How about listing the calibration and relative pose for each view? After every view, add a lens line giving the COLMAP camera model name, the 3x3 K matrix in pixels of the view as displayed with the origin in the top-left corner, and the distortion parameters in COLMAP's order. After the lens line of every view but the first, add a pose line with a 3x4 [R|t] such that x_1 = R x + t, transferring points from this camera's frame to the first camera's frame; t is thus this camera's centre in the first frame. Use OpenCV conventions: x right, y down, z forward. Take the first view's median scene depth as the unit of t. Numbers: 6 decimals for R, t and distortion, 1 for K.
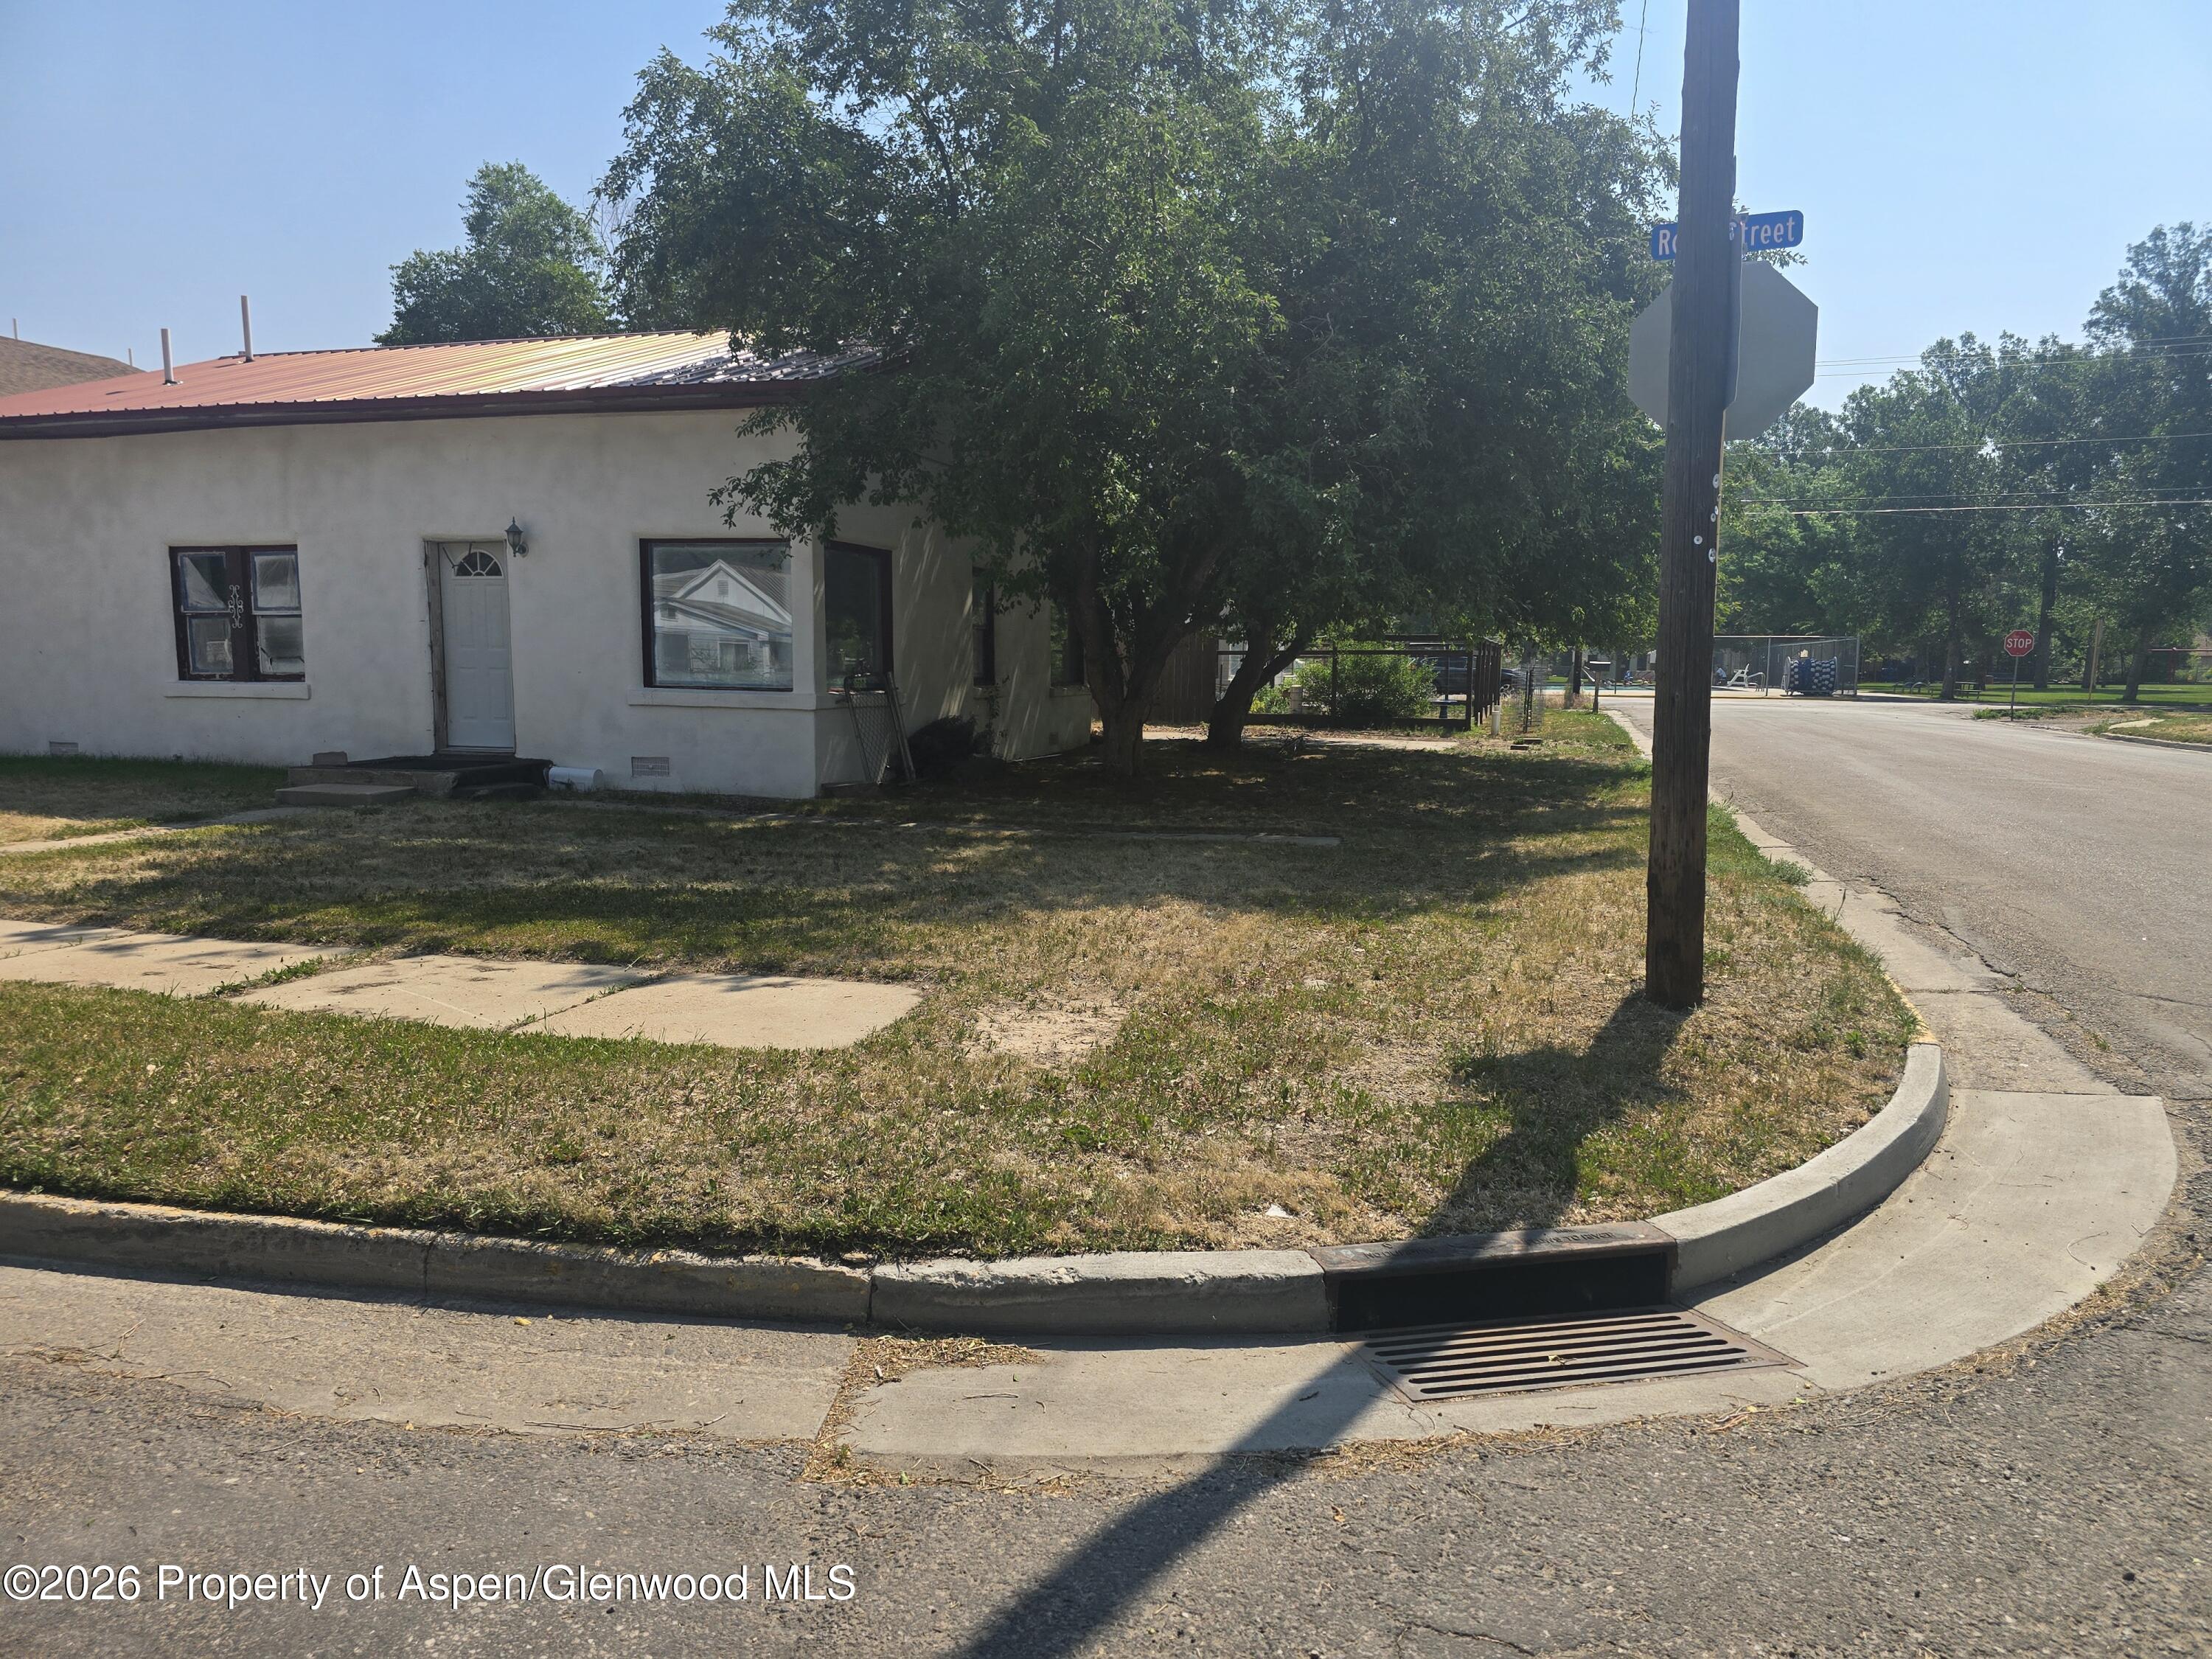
lens RADIAL K [[1485.8, 0, 1124.8], [0, 1485.8, 835.4], [0, 0, 1]] dist [0.066188, -0.054801]
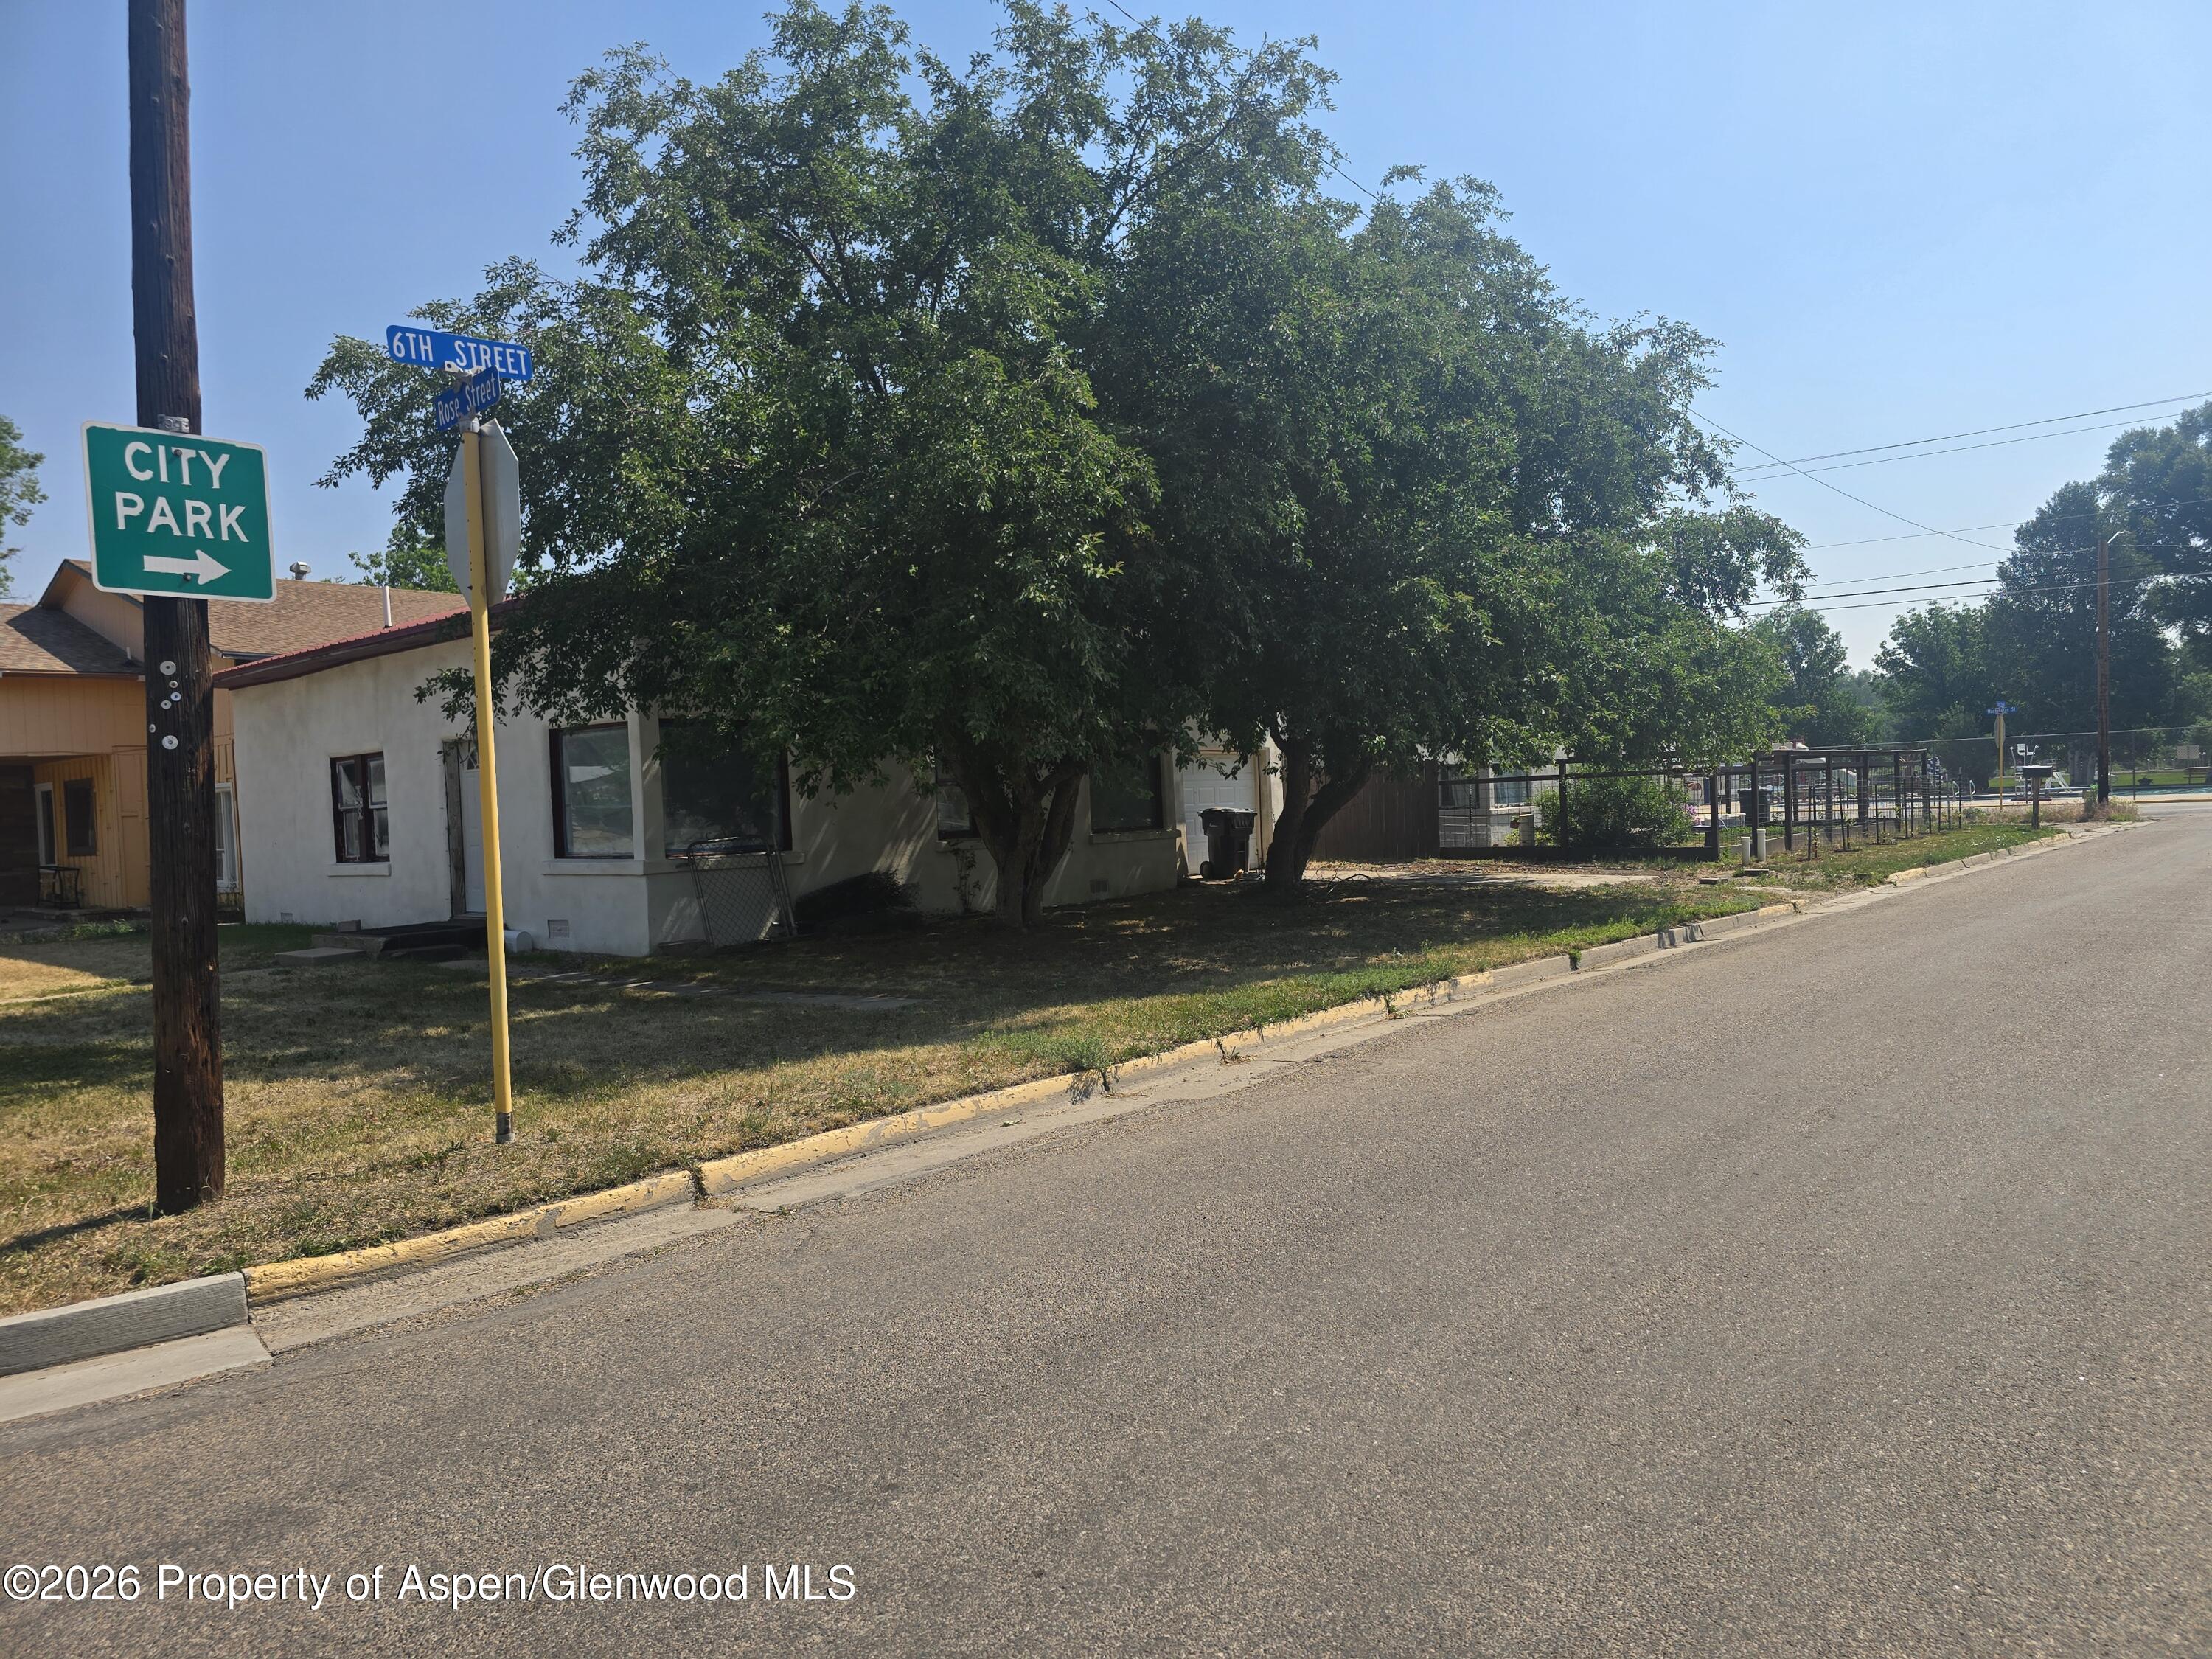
lens RADIAL K [[1485.8, 0, 1124.8], [0, 1485.8, 835.4], [0, 0, 1]] dist [0.066188, -0.054801]
pose [[0.910375, -0.039806, -0.411865, 0.490679], [0.002323, 0.995838, -0.091113, -0.011810], [0.413778, 0.081990, 0.906678, 0.147961]]
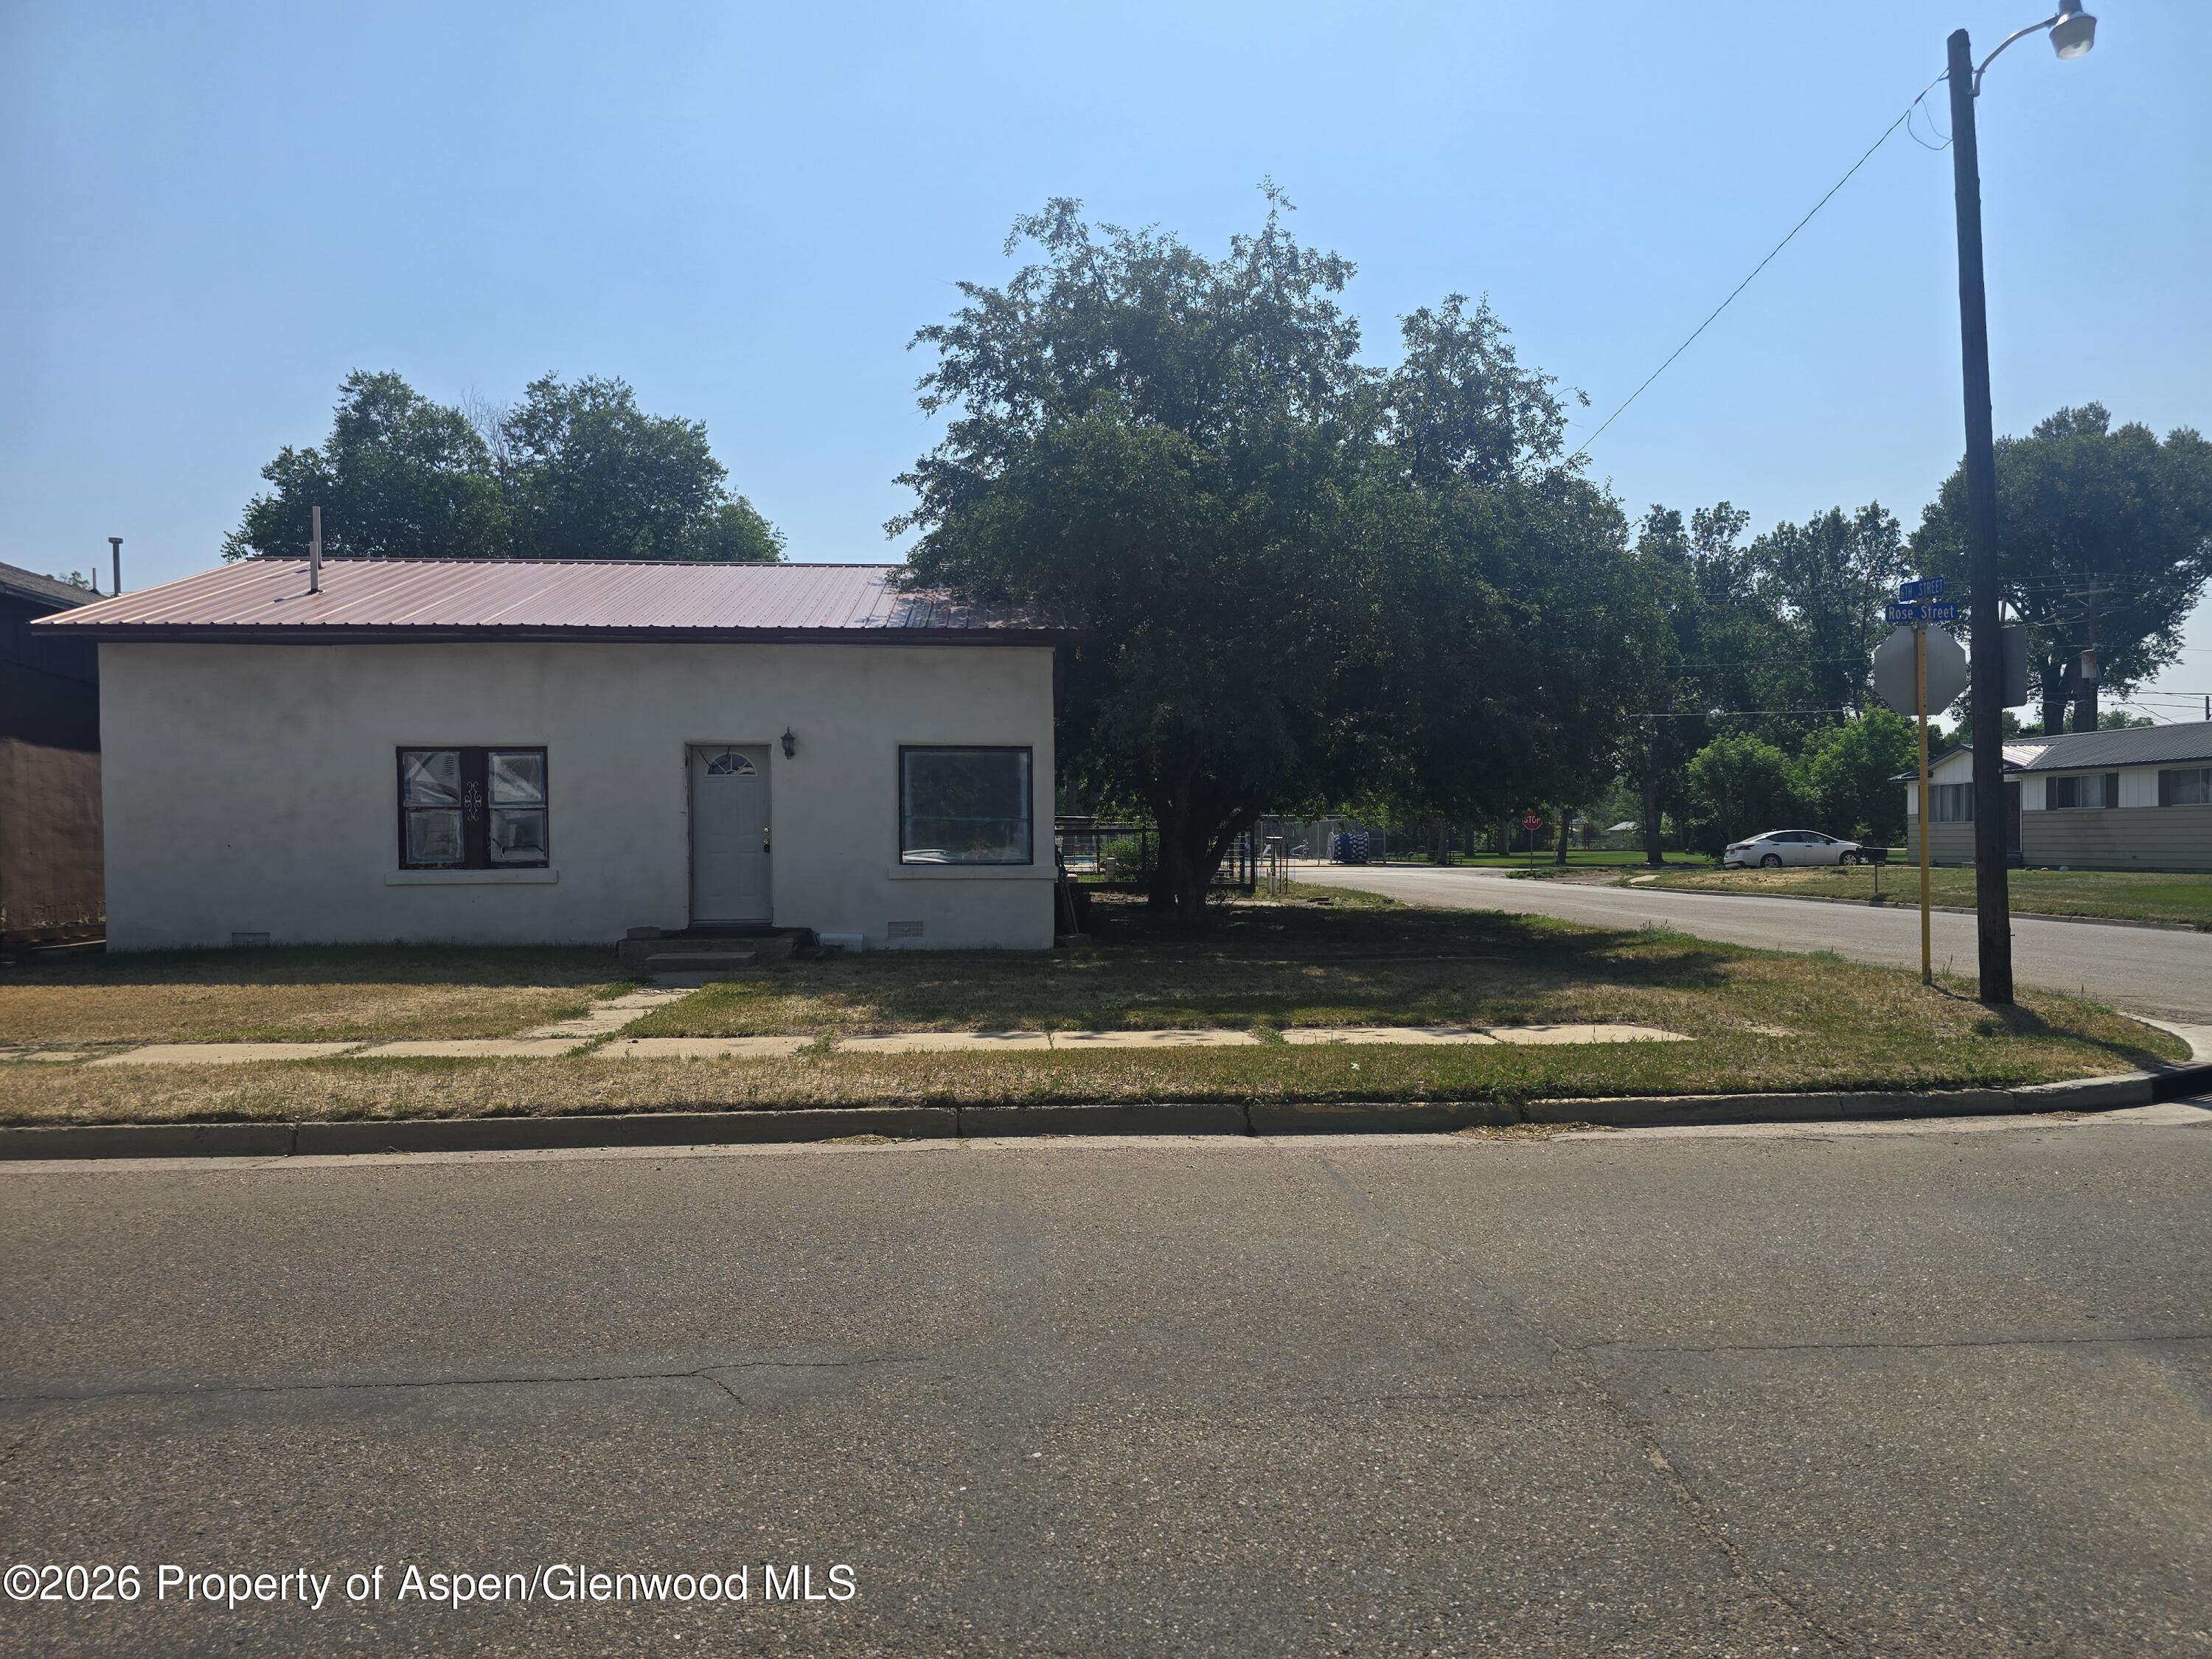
lens RADIAL K [[1485.8, 0, 1124.8], [0, 1485.8, 835.4], [0, 0, 1]] dist [0.066188, -0.054801]
pose [[0.933793, -0.012415, 0.357599, -0.541755], [0.054860, 0.992549, -0.108795, 0.017900], [-0.353584, 0.121210, 0.927516, -0.176402]]
